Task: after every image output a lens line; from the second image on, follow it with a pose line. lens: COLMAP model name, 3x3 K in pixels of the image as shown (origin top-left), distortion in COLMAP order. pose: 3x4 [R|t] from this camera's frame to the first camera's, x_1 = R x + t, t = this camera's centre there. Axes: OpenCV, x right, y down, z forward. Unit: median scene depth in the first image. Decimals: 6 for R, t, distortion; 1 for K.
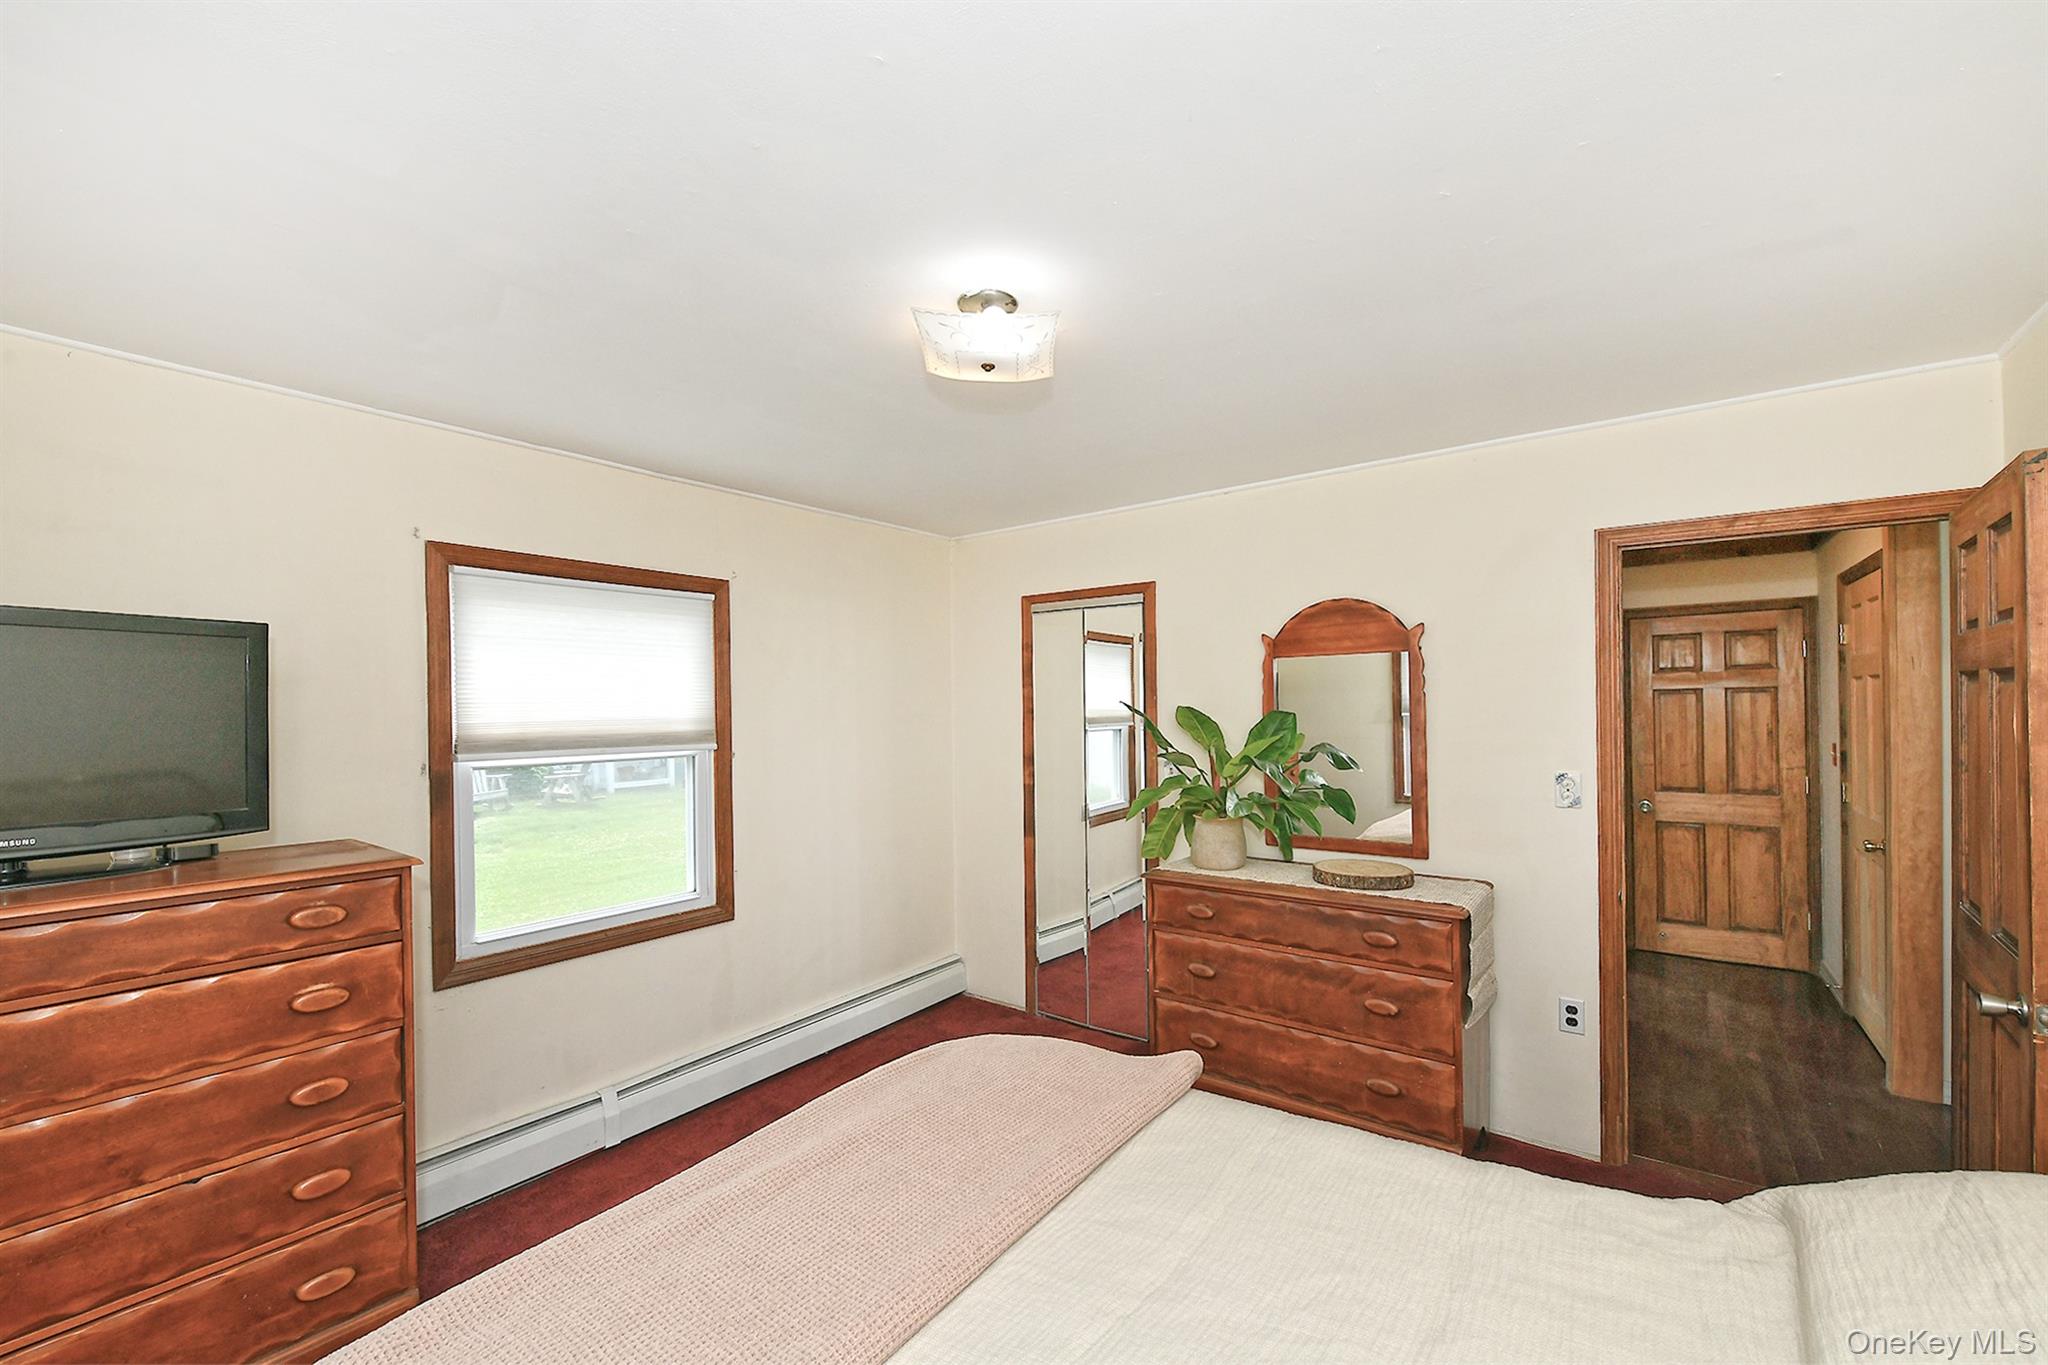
lens RADIAL K [[829.0, 0, 1020.0], [0, 829.0, 696.0], [0, 0, 1]] dist [-0.011234, -0.001090]
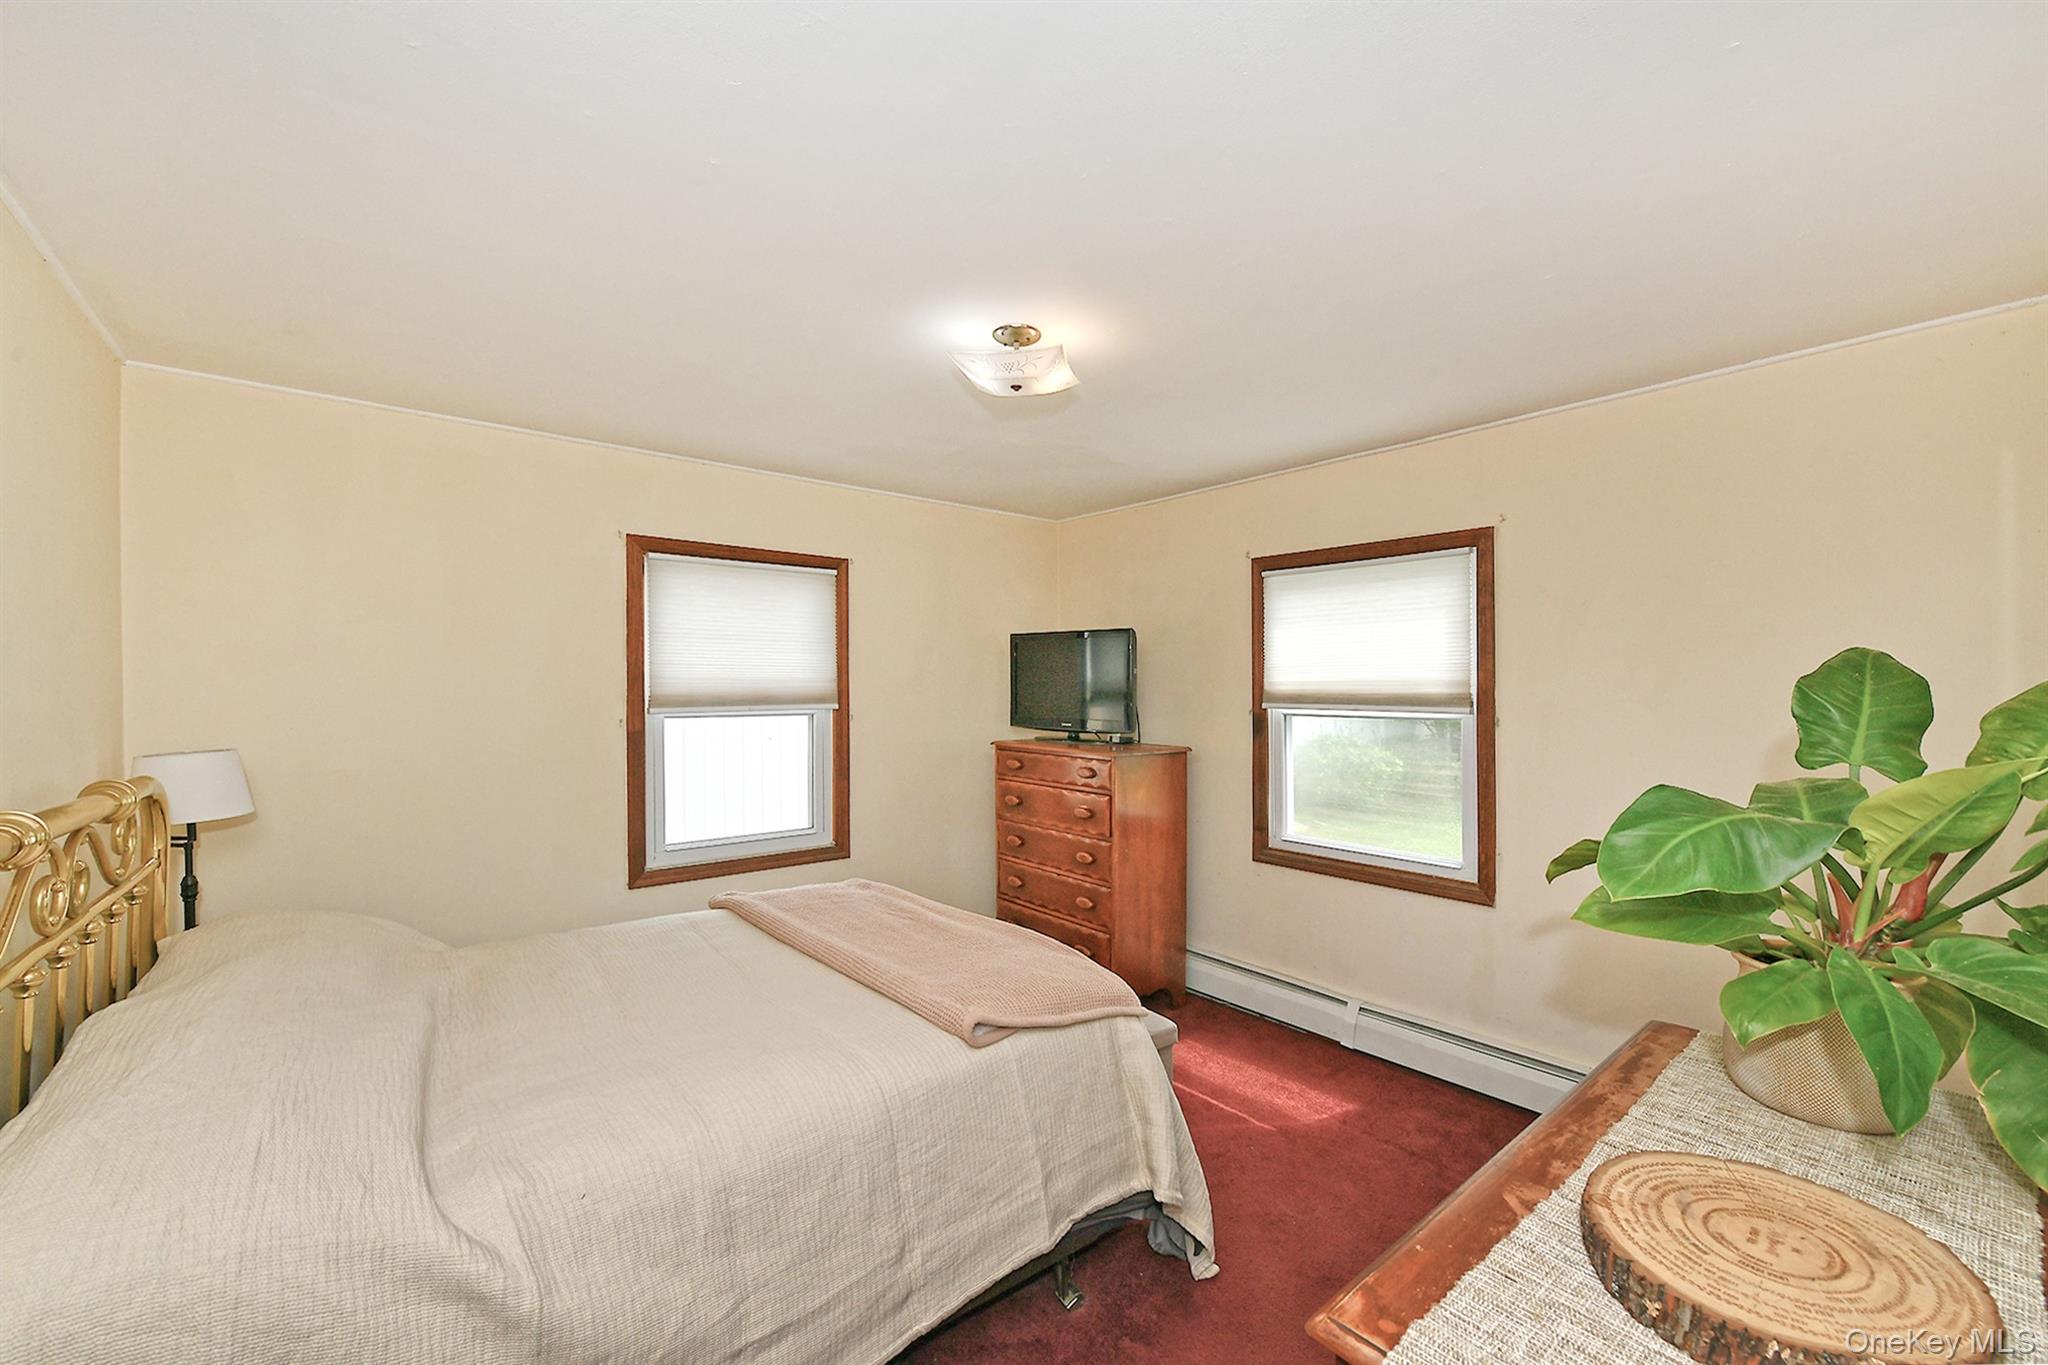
lens RADIAL K [[829.0, 0, 1019.3], [0, 829.0, 682.6], [0, 0, 1]] dist [-0.011234, -0.001090]
pose [[-0.242758, 0.018439, -0.969912, 0.776823], [0.017460, 0.999740, 0.014636, 0.005937], [0.969930, -0.013382, -0.243017, 0.881273]]
